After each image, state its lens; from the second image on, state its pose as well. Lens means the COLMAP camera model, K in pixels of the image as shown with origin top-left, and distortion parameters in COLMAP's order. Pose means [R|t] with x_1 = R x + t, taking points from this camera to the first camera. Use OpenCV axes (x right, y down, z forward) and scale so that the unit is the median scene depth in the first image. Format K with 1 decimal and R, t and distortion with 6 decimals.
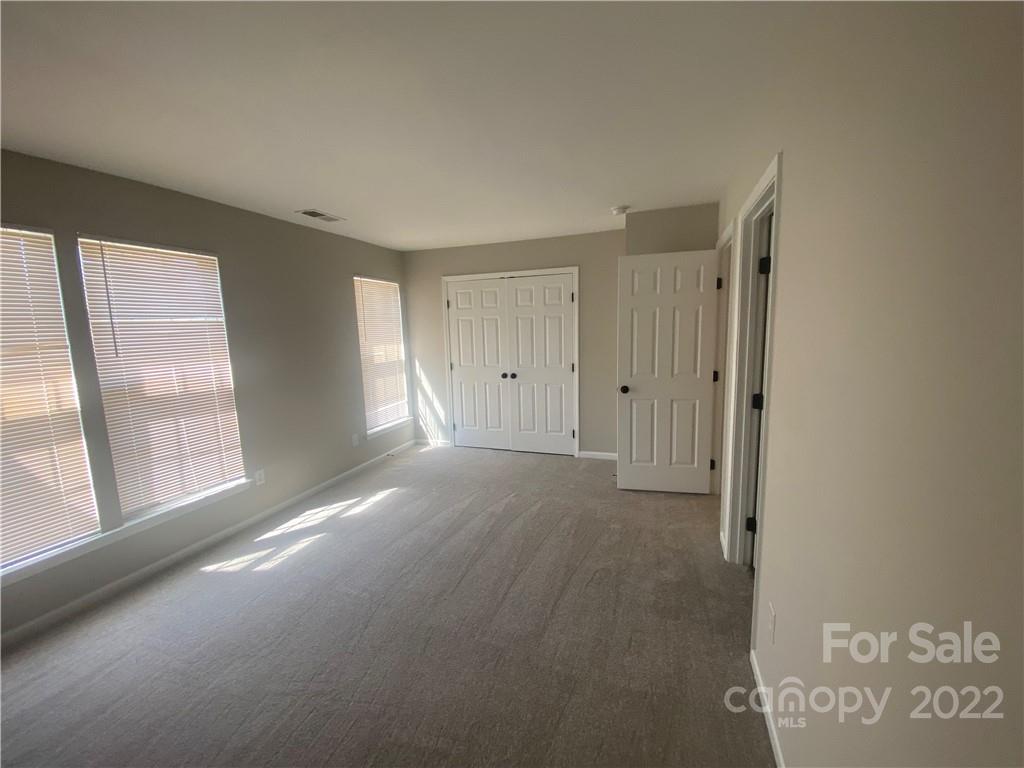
lens RADIAL K [[412.1, 0, 512.5], [0, 412.1, 380.4], [0, 0, 1]] dist [-0.000871, -0.000514]
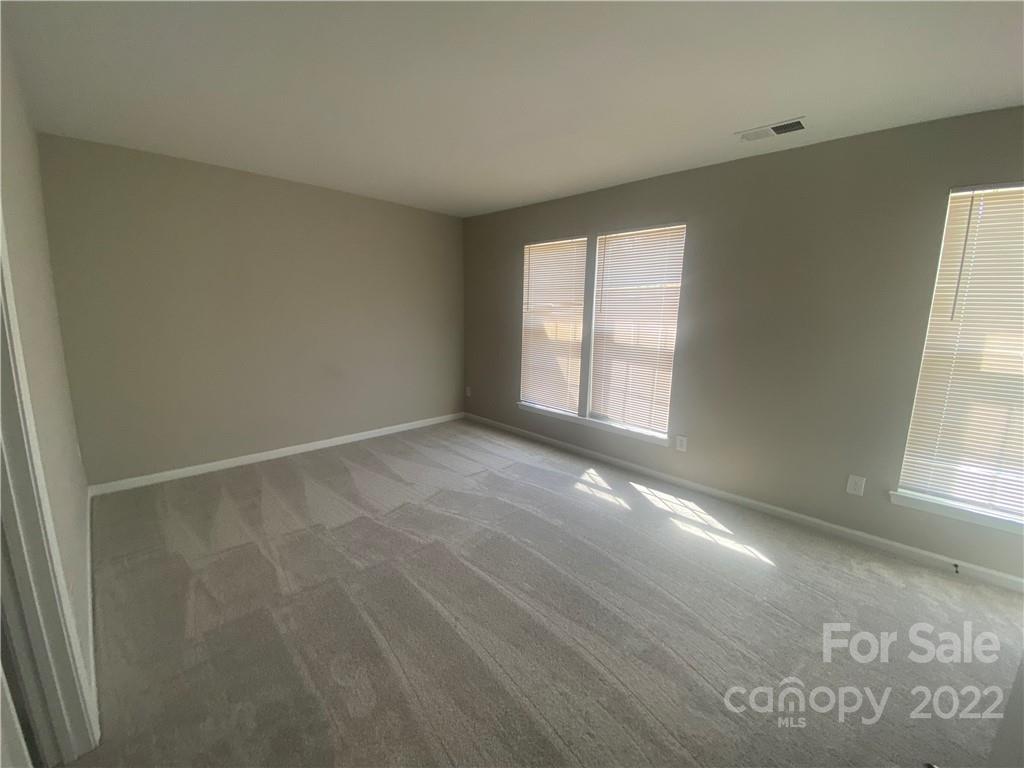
lens RADIAL K [[412.1, 0, 512.3], [0, 412.1, 384.4], [0, 0, 1]] dist [-0.000871, -0.000514]
pose [[-0.437578, 0.191400, -0.878574, 0.467692], [-0.113112, 0.957604, 0.264953, -0.136503], [0.892038, 0.215315, -0.397376, 1.094141]]
